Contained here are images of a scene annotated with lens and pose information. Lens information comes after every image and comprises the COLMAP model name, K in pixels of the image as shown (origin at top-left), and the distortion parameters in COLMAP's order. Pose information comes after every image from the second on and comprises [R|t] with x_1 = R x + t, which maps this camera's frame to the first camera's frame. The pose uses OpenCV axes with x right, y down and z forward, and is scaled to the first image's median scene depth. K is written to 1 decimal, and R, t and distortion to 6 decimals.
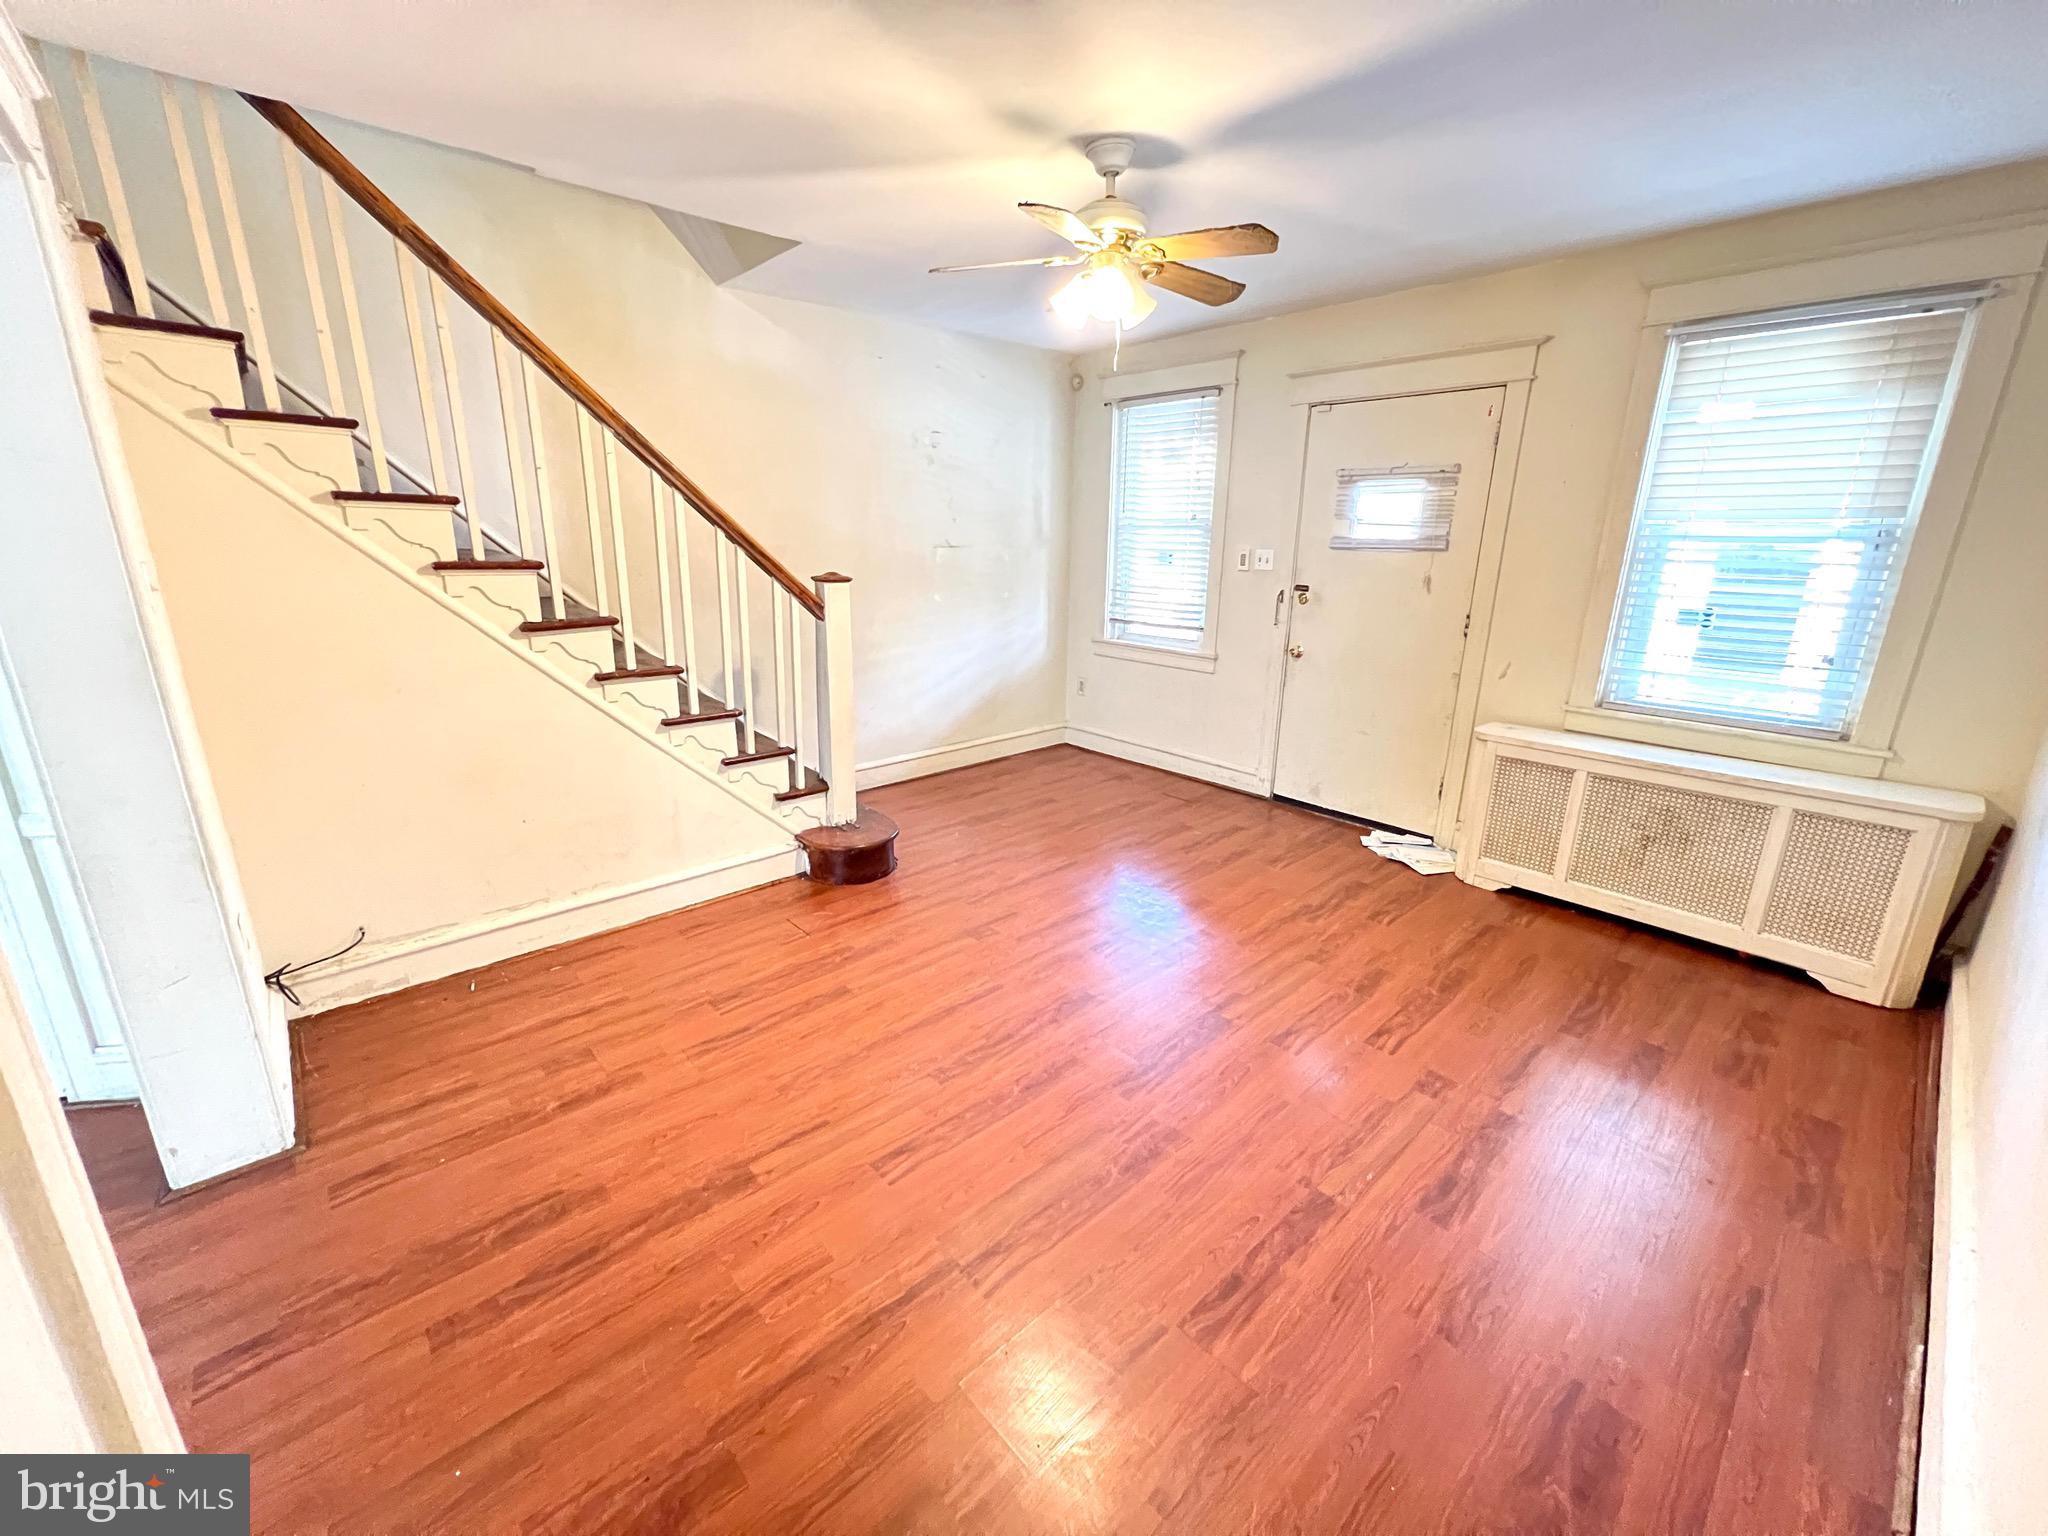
lens RADIAL K [[815.0, 0, 1016.2], [0, 815.0, 749.9], [0, 0, 1]] dist [-0.000002, -0.000060]
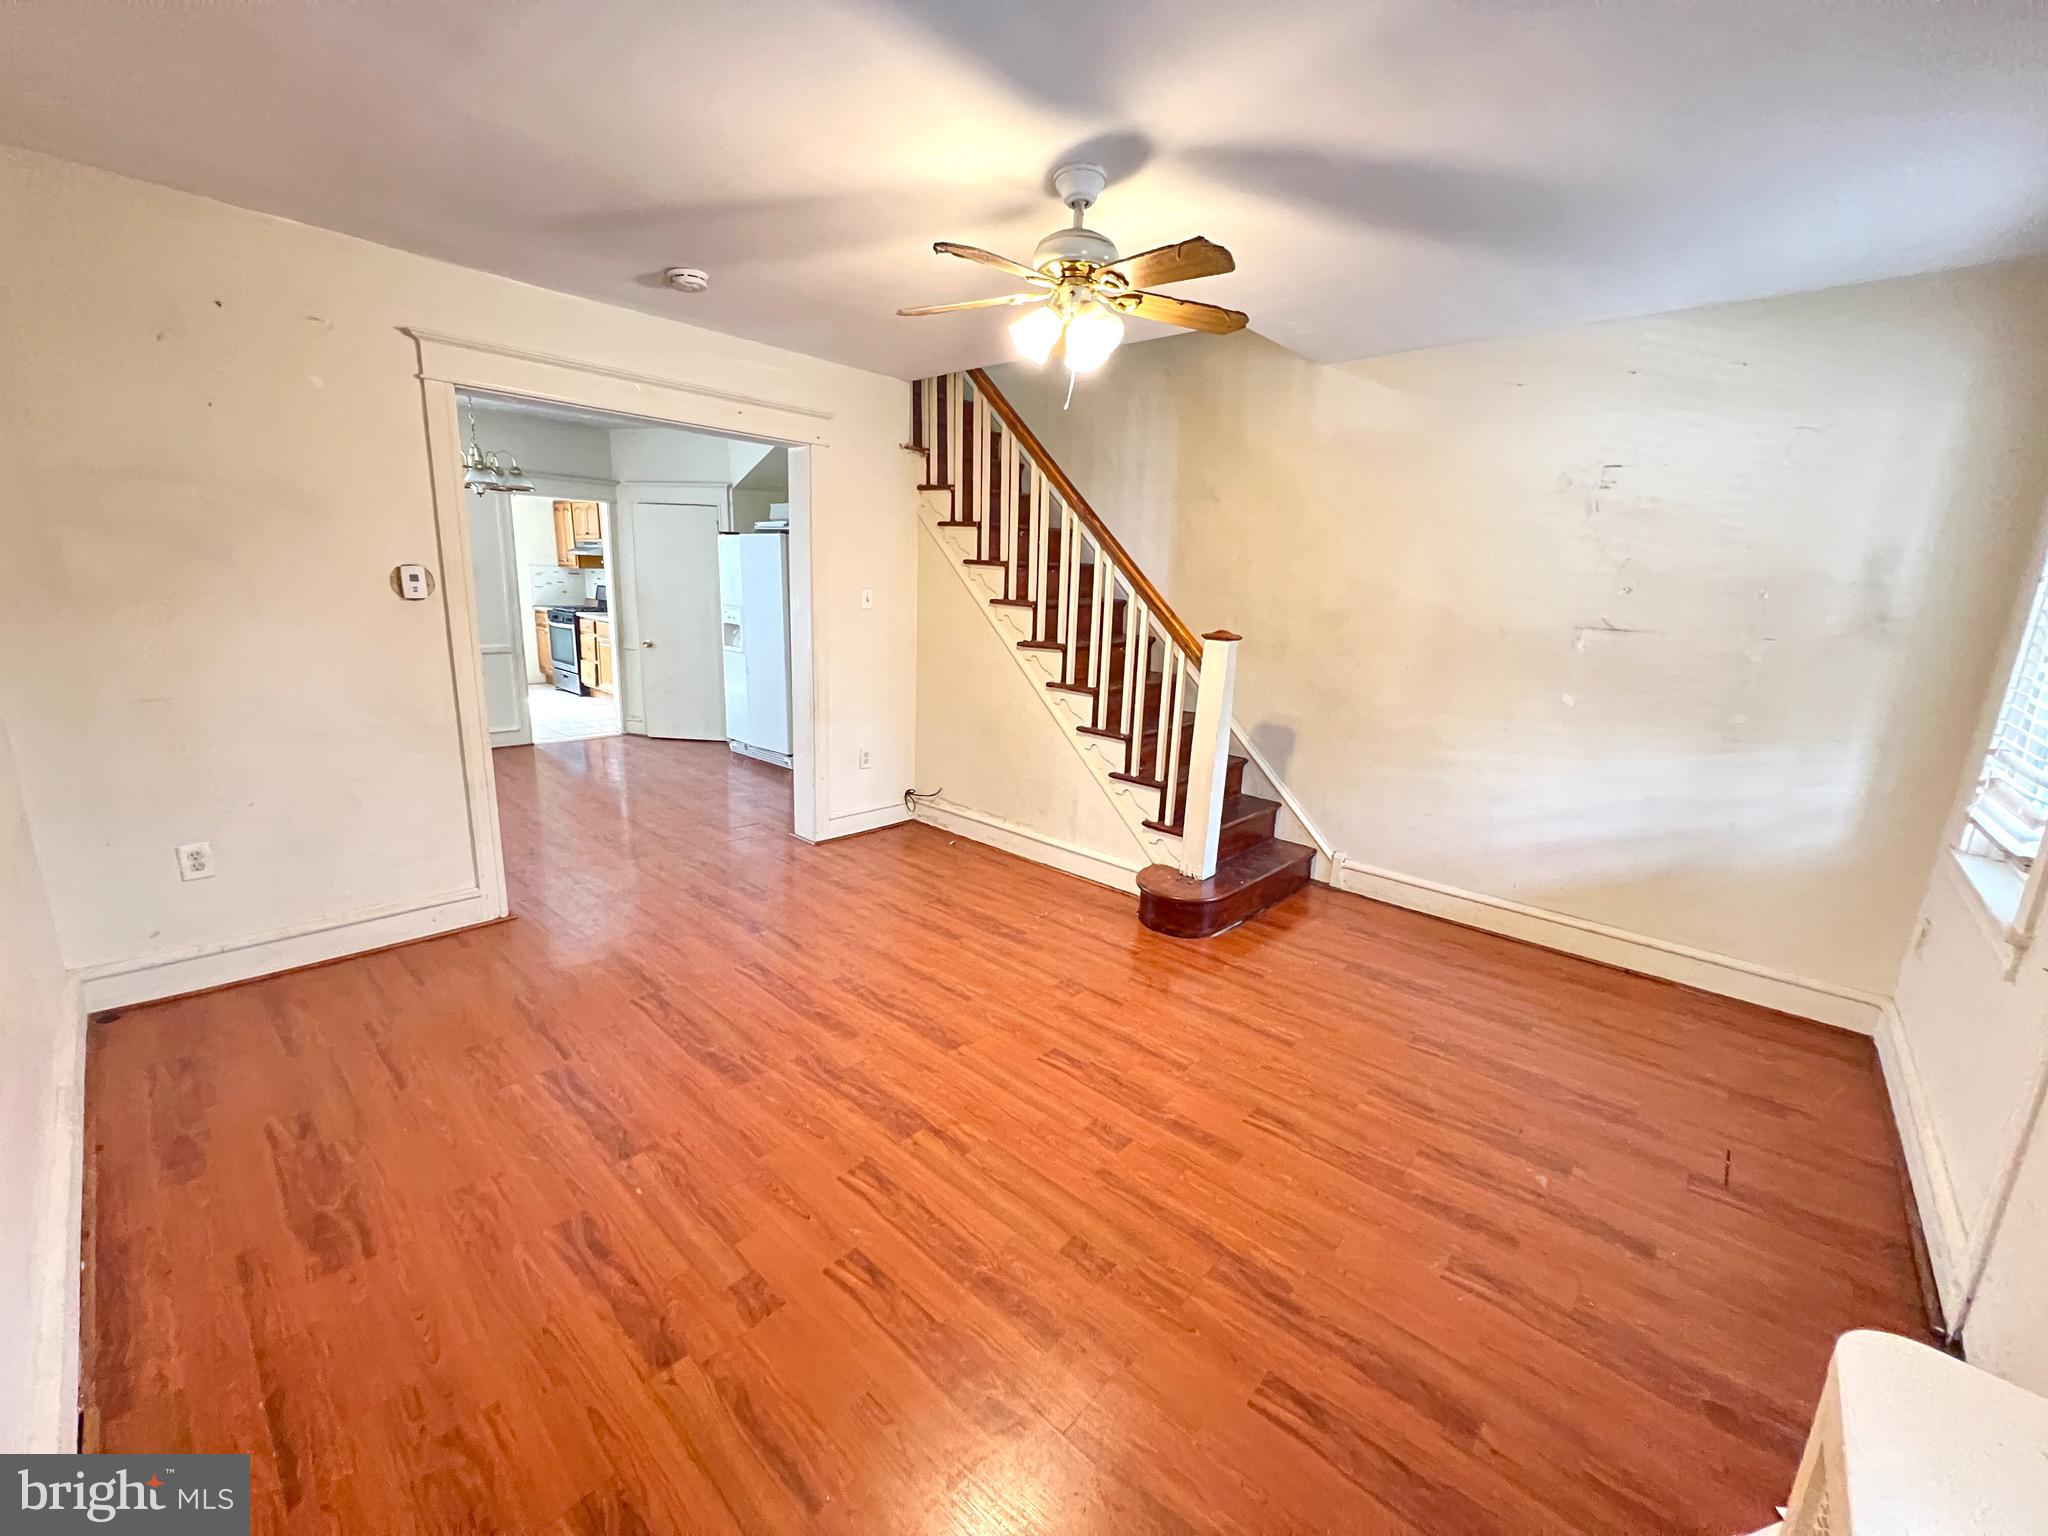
lens RADIAL K [[815.0, 0, 1037.1], [0, 815.0, 786.4], [0, 0, 1]] dist [-0.000002, -0.000060]
pose [[0.109663, 0.241747, -0.964123, 0.759639], [-0.297748, 0.933420, 0.200182, -0.168854], [0.948325, 0.265113, 0.174341, 0.654359]]
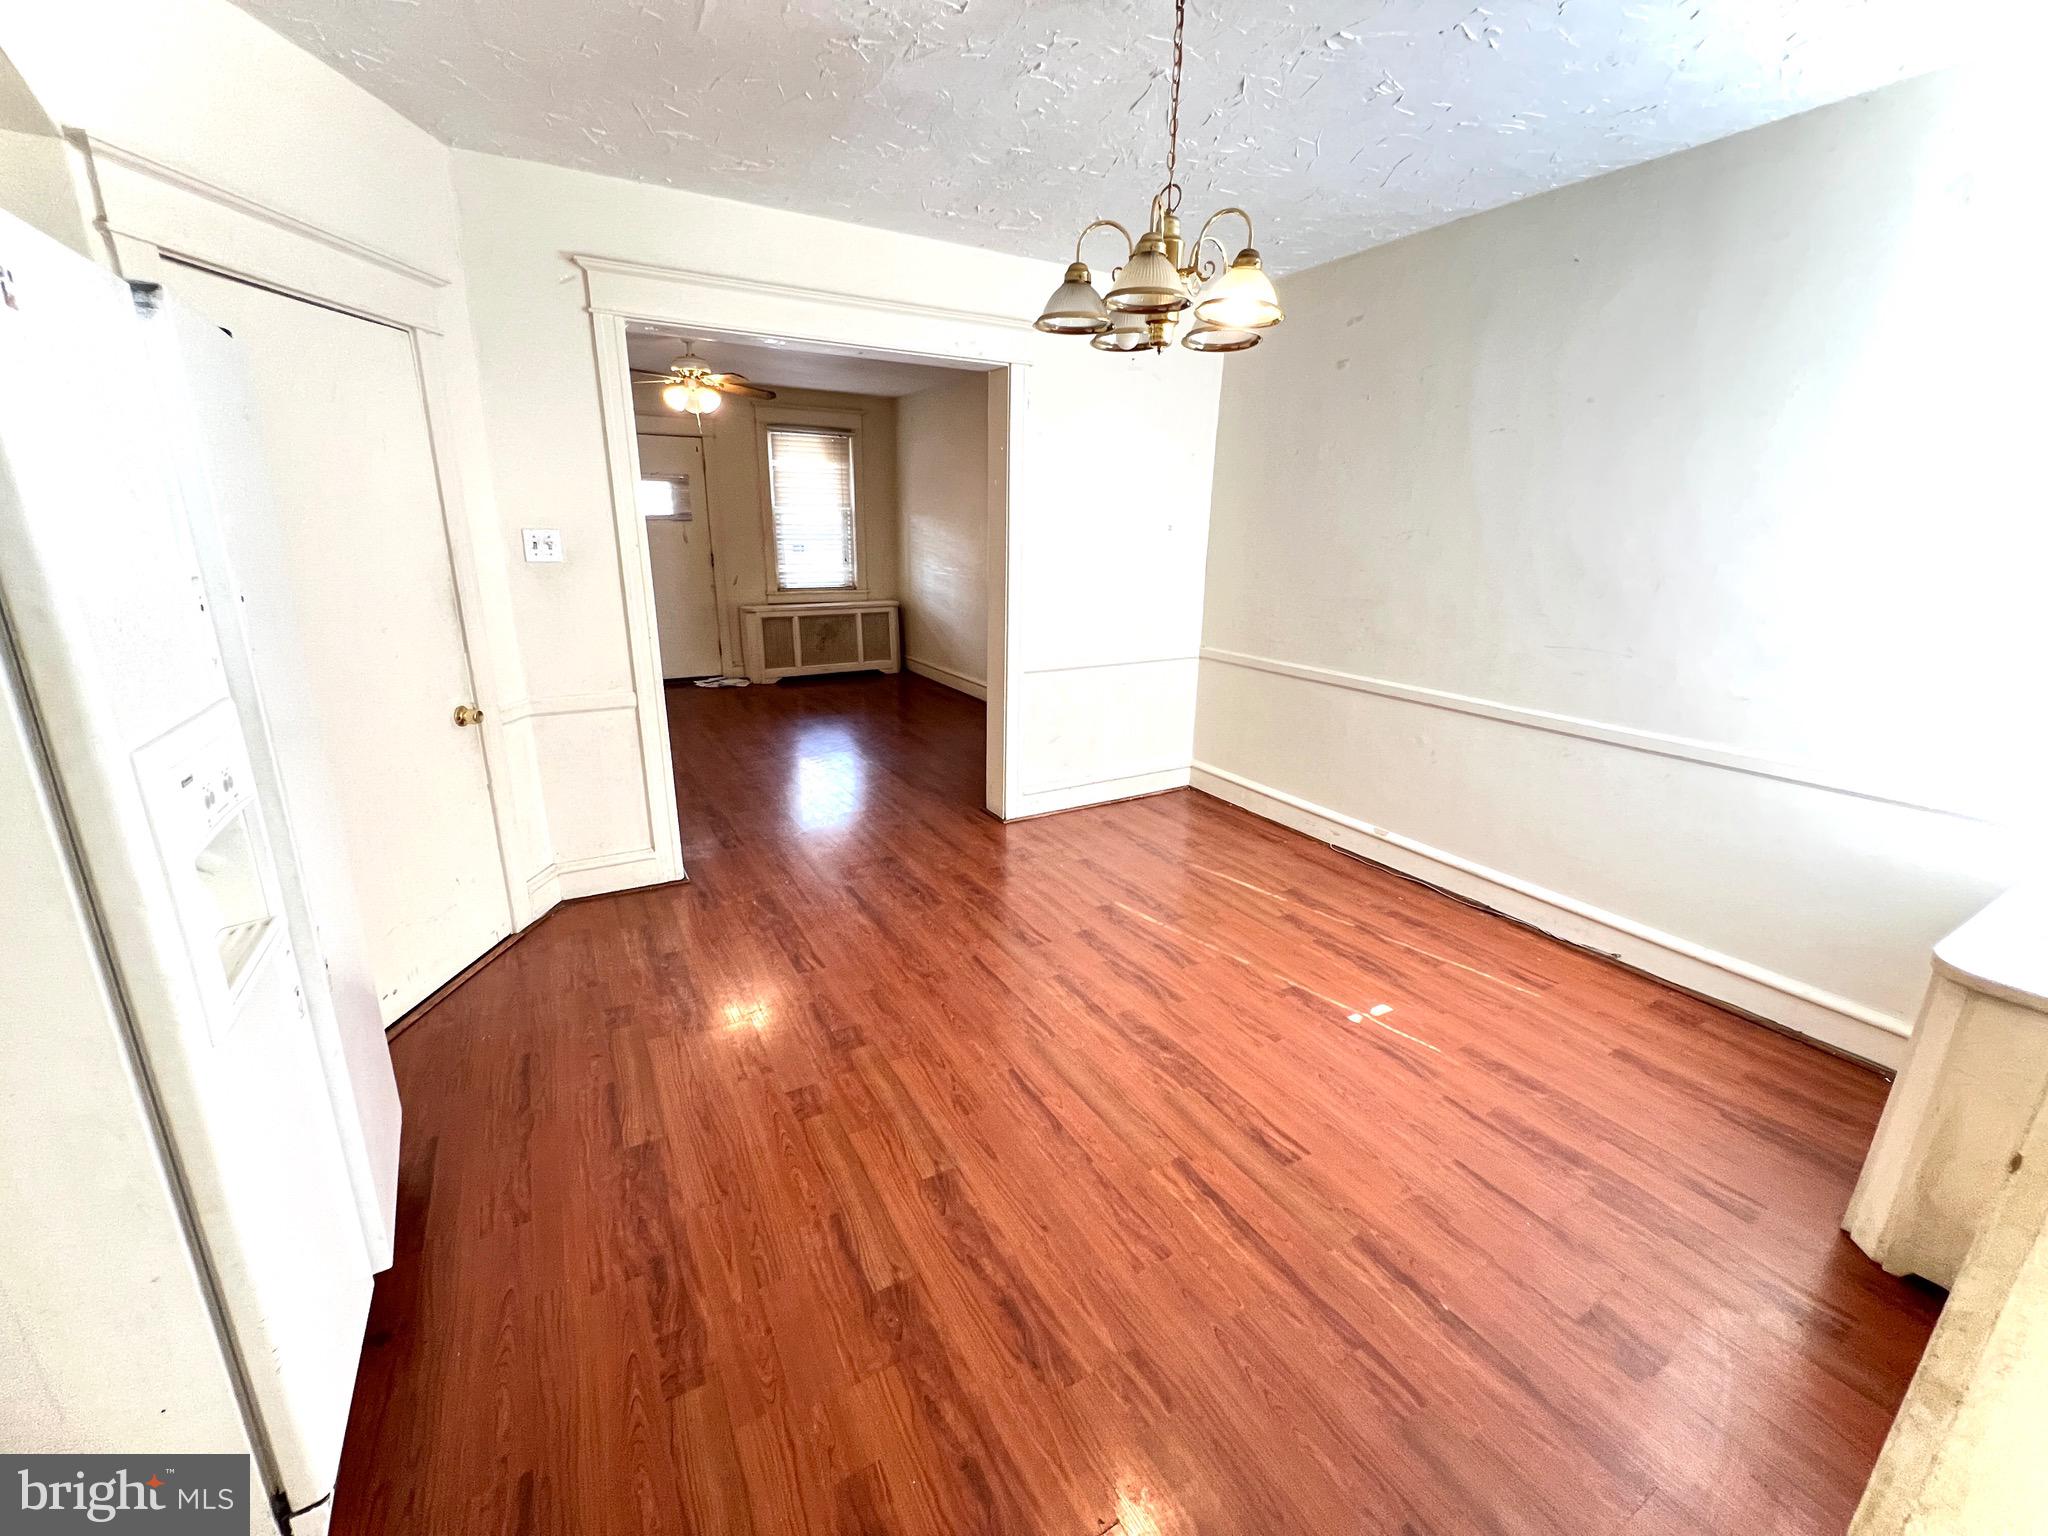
lens RADIAL K [[815.0, 0, 1013.2], [0, 815.0, 763.2], [0, 0, 1]] dist [-0.000002, -0.000060]
pose [[0.213308, -0.280920, 0.935726, -1.346153], [0.235078, 0.944388, 0.229933, 0.029393], [-0.948282, 0.170922, 0.267484, -0.116192]]
